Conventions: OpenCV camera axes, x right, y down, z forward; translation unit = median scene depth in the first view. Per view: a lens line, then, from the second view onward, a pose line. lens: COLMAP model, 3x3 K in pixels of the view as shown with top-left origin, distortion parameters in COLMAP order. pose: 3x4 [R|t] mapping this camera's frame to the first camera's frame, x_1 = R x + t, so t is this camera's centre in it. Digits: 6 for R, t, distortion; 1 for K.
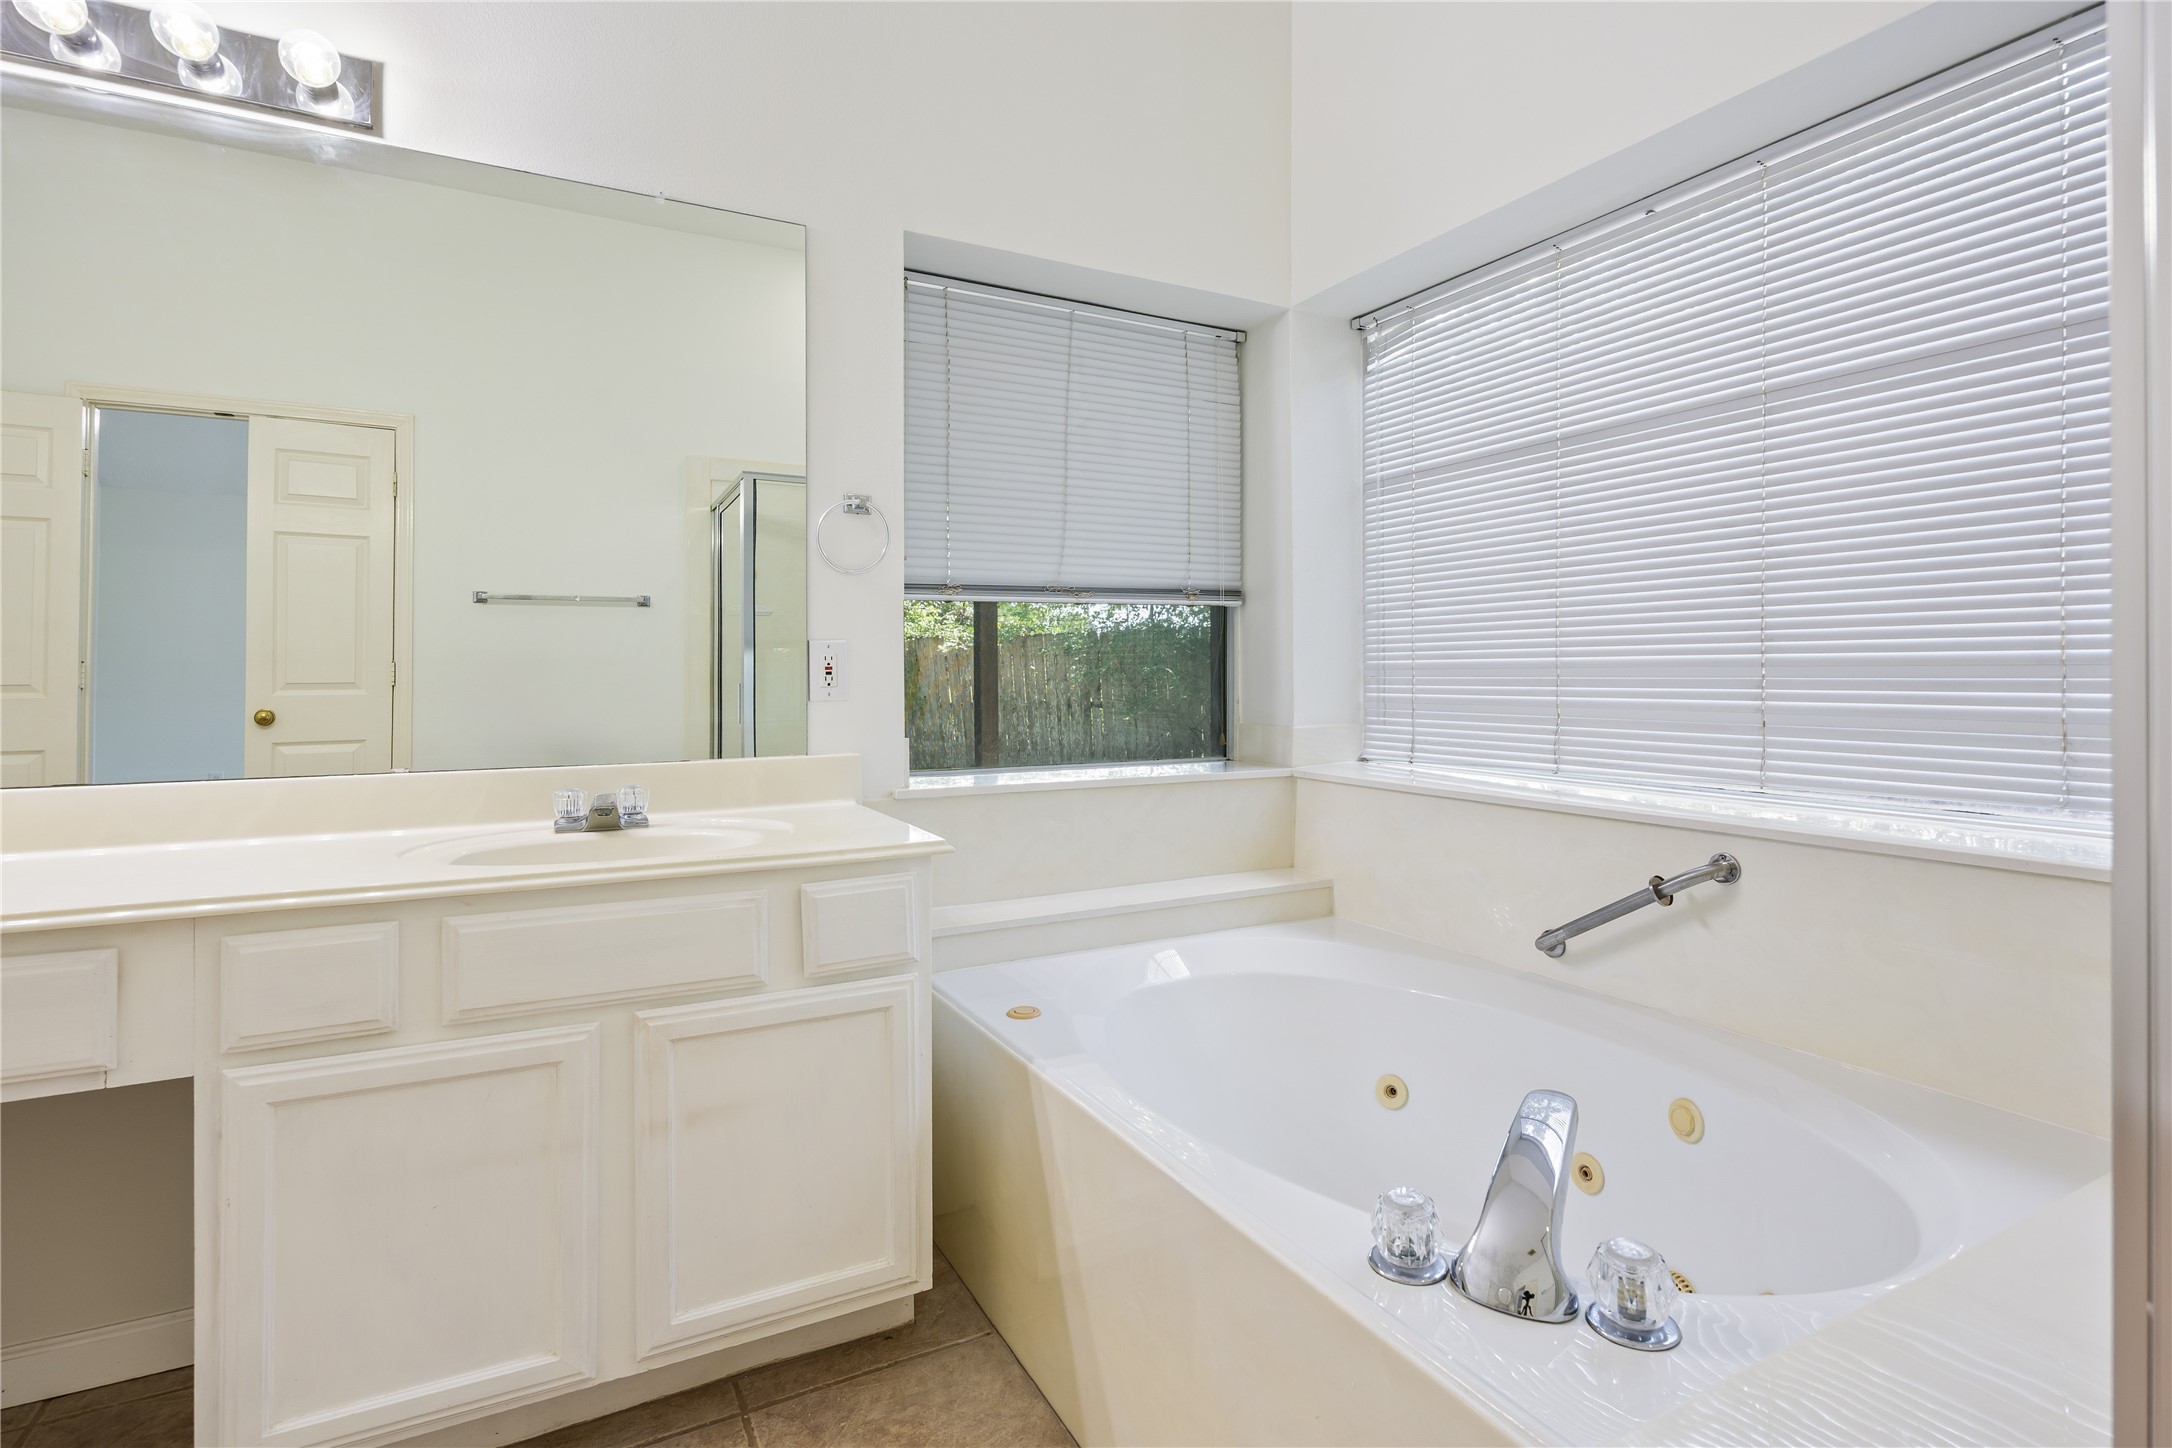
lens RADIAL K [[1044.7, 0, 1081.9], [0, 1044.7, 668.8], [0, 0, 1]] dist [-0.006354, 0.001080]
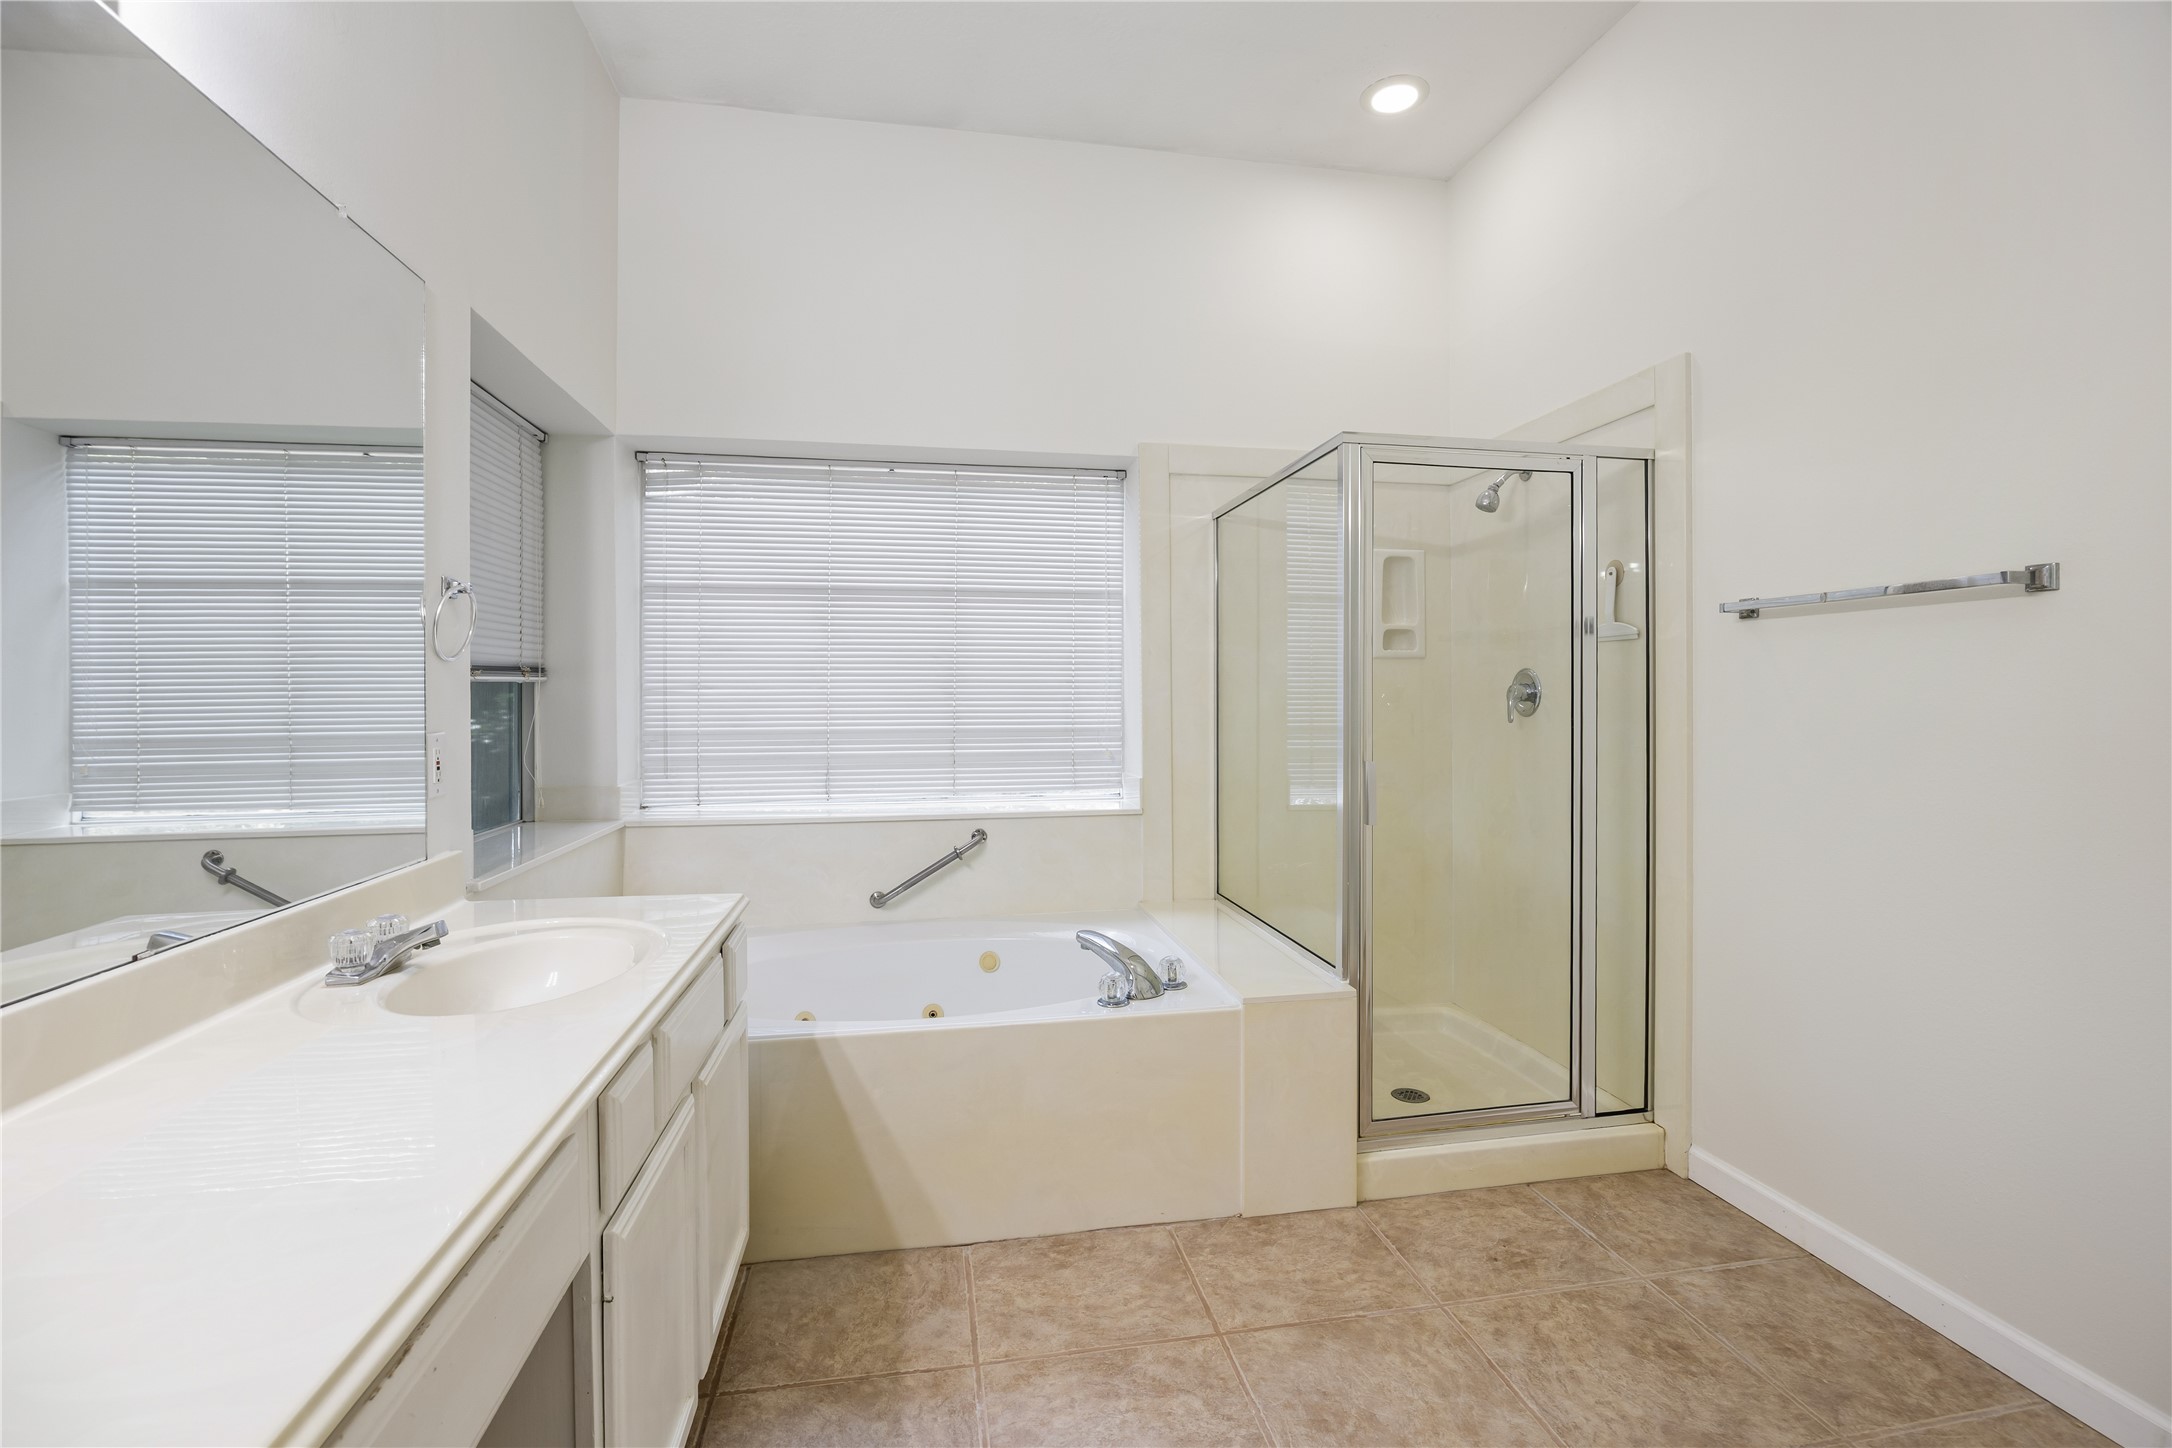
lens RADIAL K [[992.4, 0, 1083.3], [0, 992.4, 701.7], [0, 0, 1]] dist [-0.015255, 0.000879]
pose [[0.305186, -0.004693, 0.952281, -0.899608], [-0.001729, 0.999983, 0.005482, -0.060748], [-0.952291, -0.003320, 0.305173, 0.182868]]
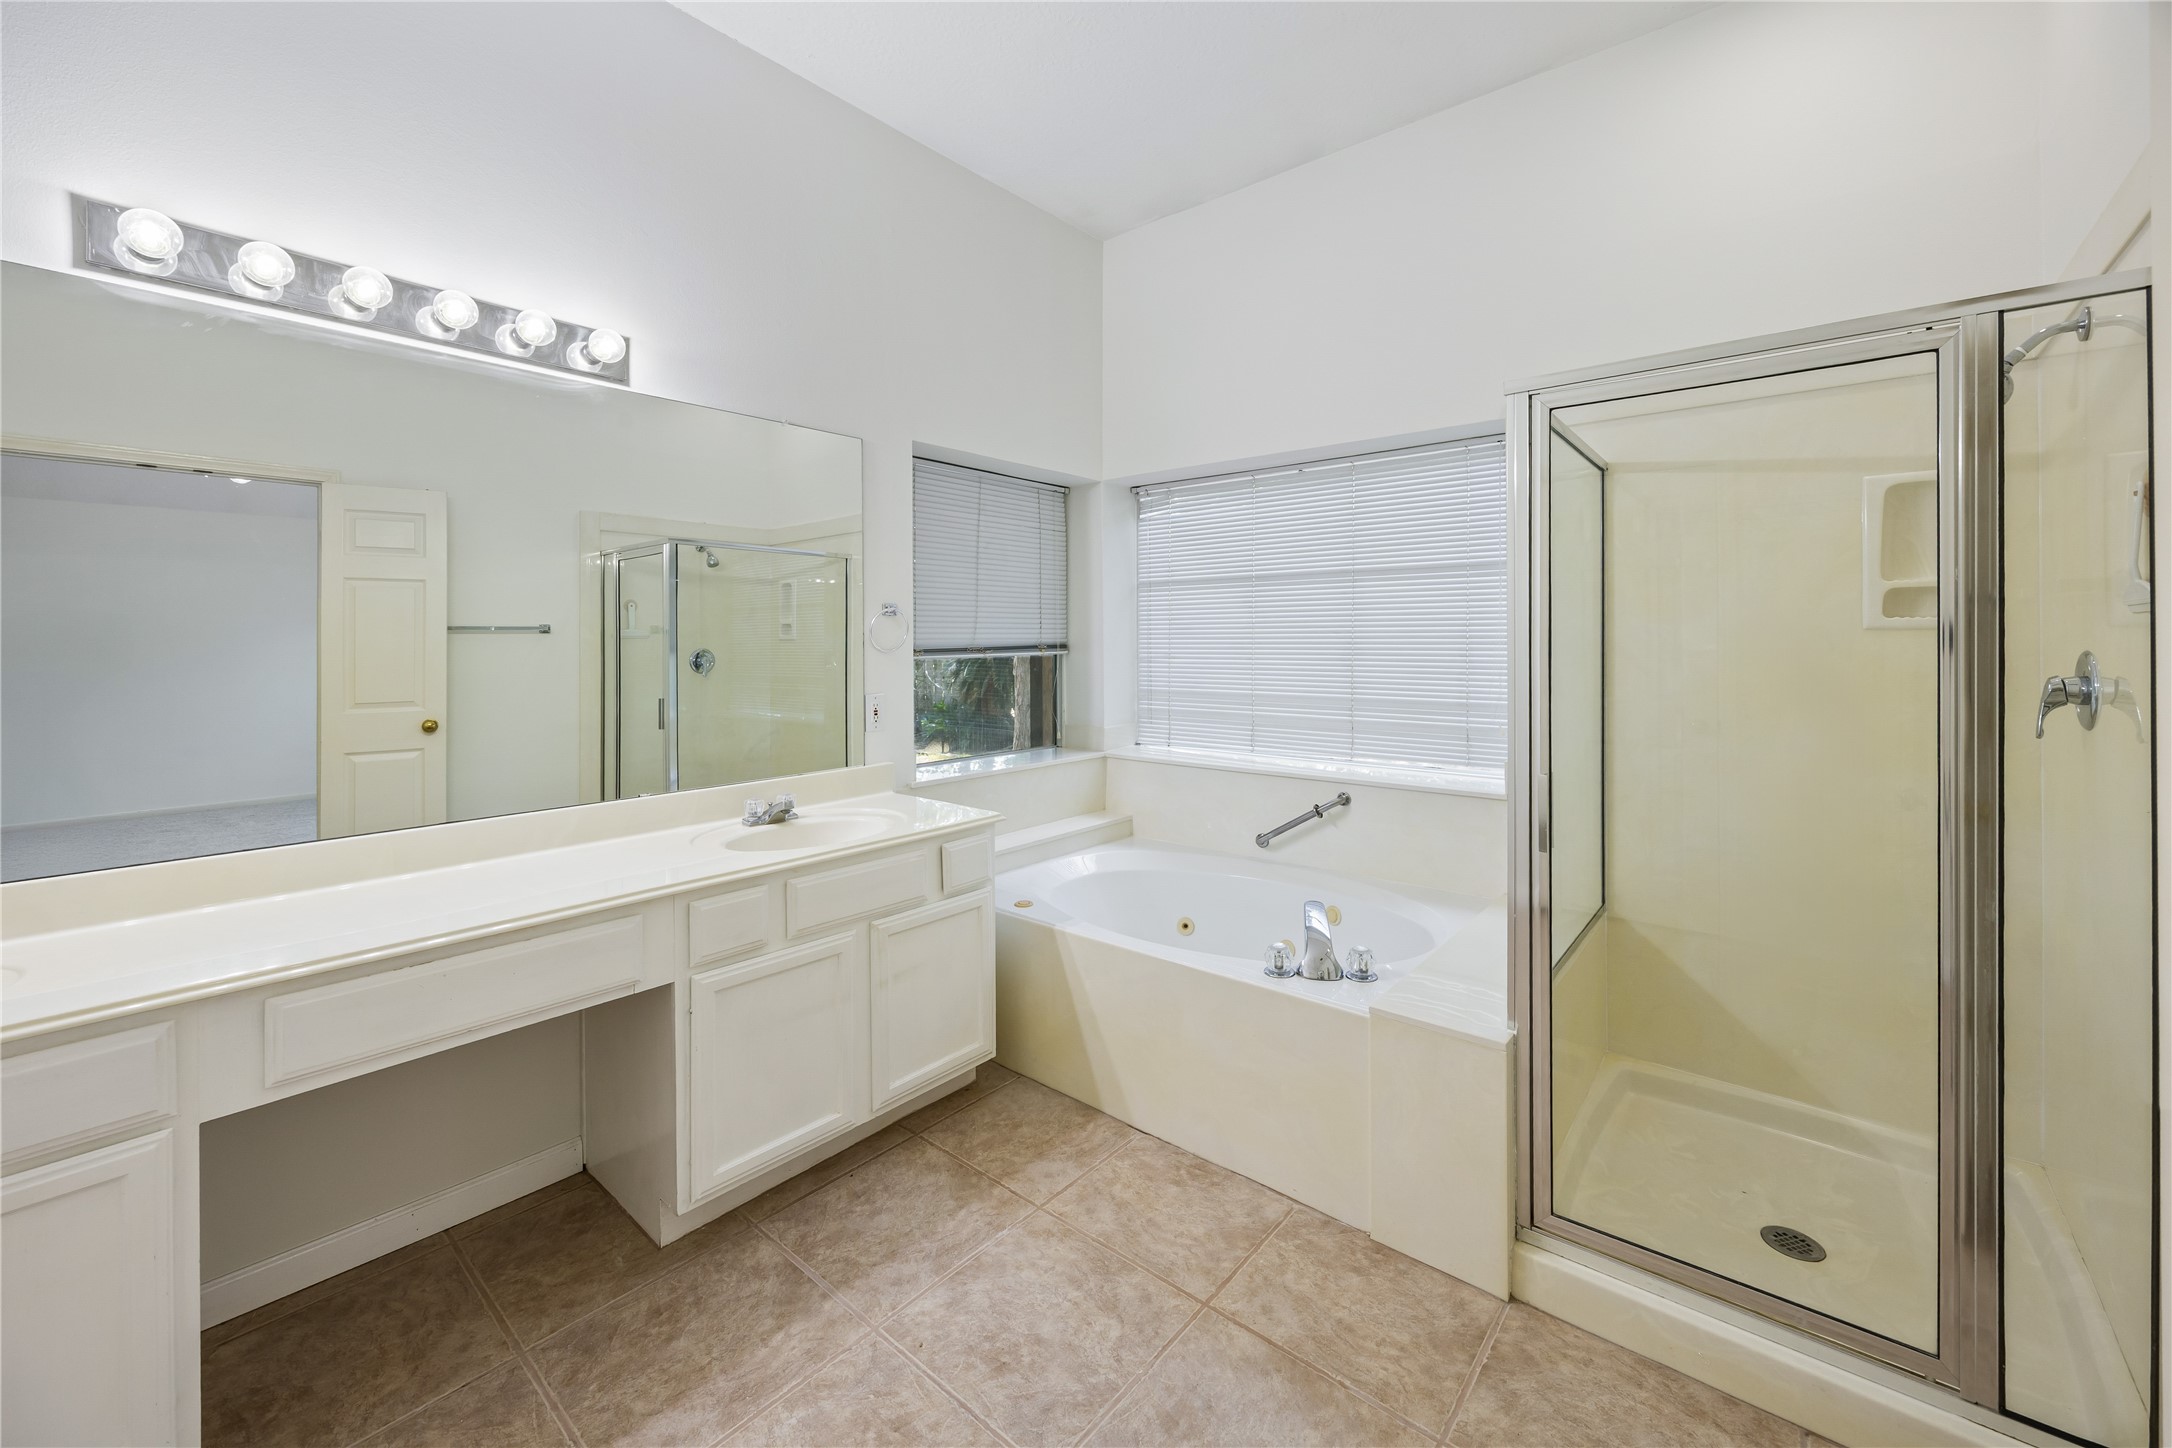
lens RADIAL K [[850.6, 0, 1088.6], [0, 850.6, 645.8], [0, 0, 1]] dist [-0.003044, -0.000204]
pose [[0.928137, -0.003860, 0.372220, -0.425363], [0.000410, 0.999956, 0.009348, -0.114533], [-0.372240, -0.008523, 0.928098, -0.352764]]
